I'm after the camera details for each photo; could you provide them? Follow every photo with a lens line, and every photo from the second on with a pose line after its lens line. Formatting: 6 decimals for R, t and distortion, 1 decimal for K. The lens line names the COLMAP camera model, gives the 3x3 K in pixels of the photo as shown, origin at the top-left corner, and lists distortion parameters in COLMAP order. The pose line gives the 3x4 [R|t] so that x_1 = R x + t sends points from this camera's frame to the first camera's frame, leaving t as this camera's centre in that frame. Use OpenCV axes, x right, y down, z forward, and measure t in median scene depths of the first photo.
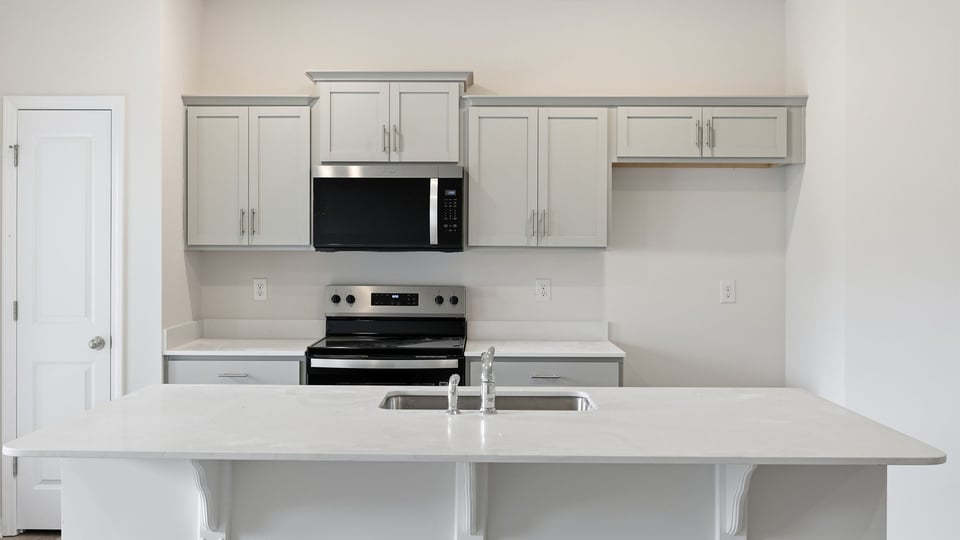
lens RADIAL K [[949.1, 0, 497.0], [0, 949.1, 260.4], [0, 0, 1]] dist [-0.018433, 0.000000]
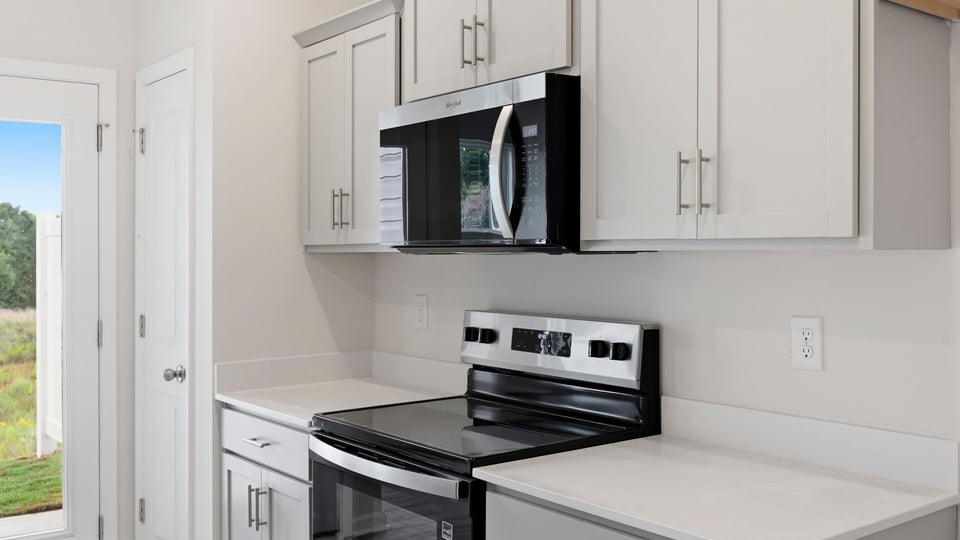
lens RADIAL K [[949.1, 0, 476.8], [0, 949.1, 270.1], [0, 0, 1]] dist [-0.018433, 0.000000]
pose [[0.606973, 0.006862, -0.794693, 0.314124], [-0.005472, 0.999975, 0.004455, -0.002266], [0.794704, 0.001644, 0.606995, 0.673559]]
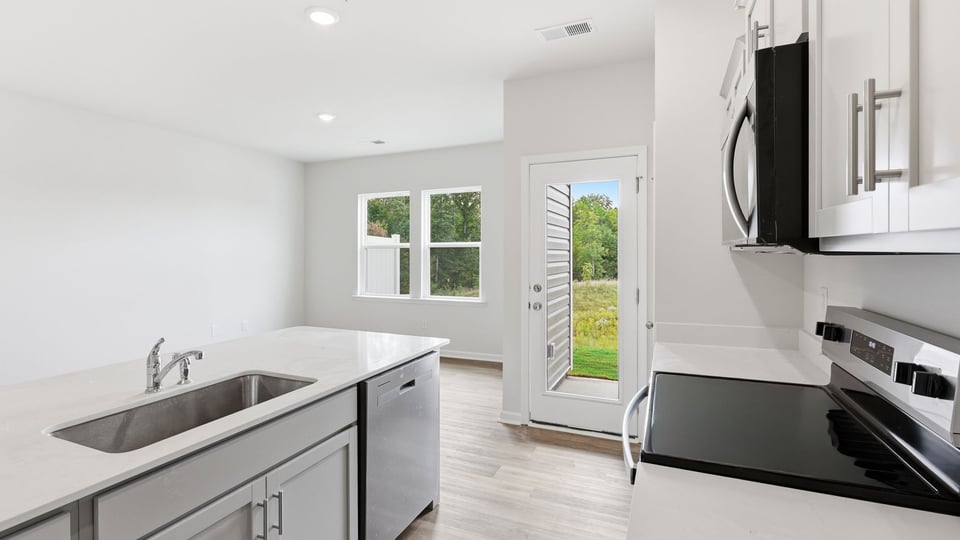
lens RADIAL K [[445.2, 0, 474.3], [0, 445.2, 255.9], [0, 0, 1]] dist [-0.002870, 0.000011]
pose [[-0.411242, 0.006622, -0.911502, 0.193017], [-0.009409, 0.999889, 0.011509, -0.008661], [0.911477, 0.013309, -0.411135, 0.950957]]
